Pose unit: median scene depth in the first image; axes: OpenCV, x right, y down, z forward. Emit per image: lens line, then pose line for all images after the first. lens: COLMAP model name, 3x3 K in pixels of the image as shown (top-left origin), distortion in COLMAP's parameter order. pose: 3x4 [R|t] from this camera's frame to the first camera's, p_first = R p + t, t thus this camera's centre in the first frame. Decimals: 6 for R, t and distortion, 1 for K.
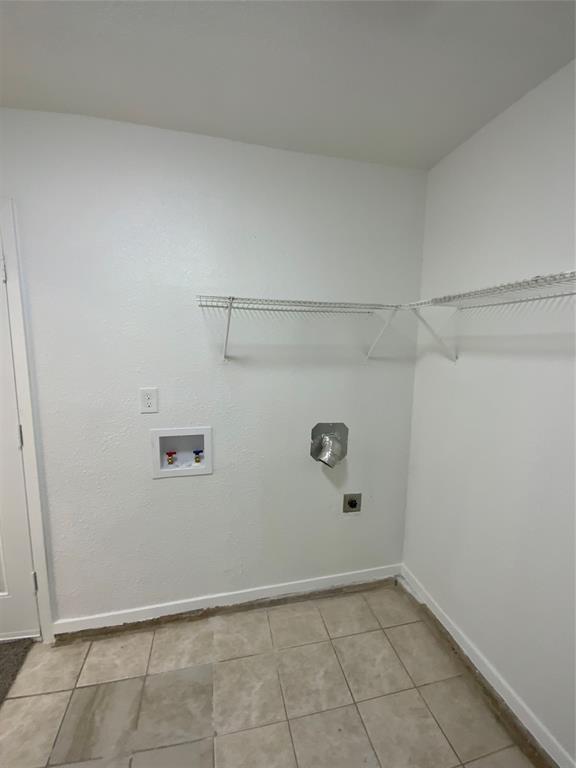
lens RADIAL K [[313.9, 0, 285.0], [0, 313.9, 384.4], [0, 0, 1]] dist [-0.015585, -0.003191]
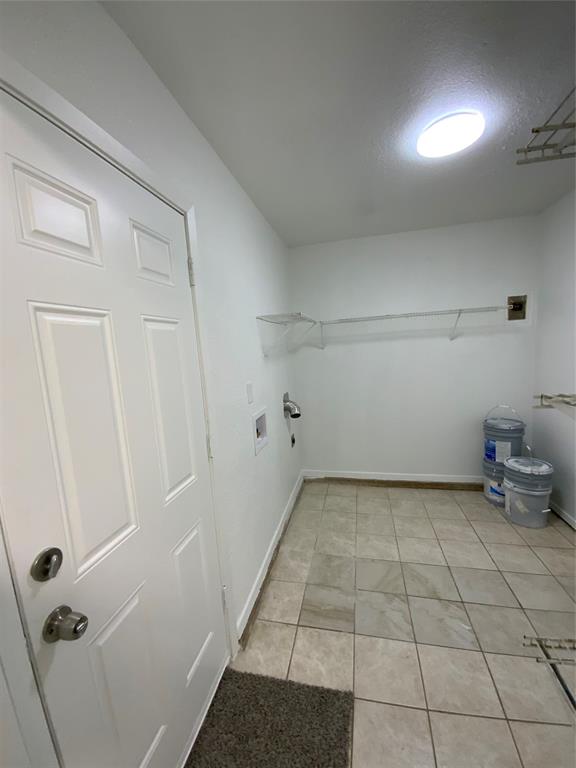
lens RADIAL K [[313.9, 0, 282.3], [0, 313.9, 386.3], [0, 0, 1]] dist [-0.015585, -0.003191]
pose [[0.445975, -0.162432, 0.880183, -1.625729], [0.186373, 0.978692, 0.086179, -0.065200], [-0.875426, 0.125609, 0.466745, 0.334950]]
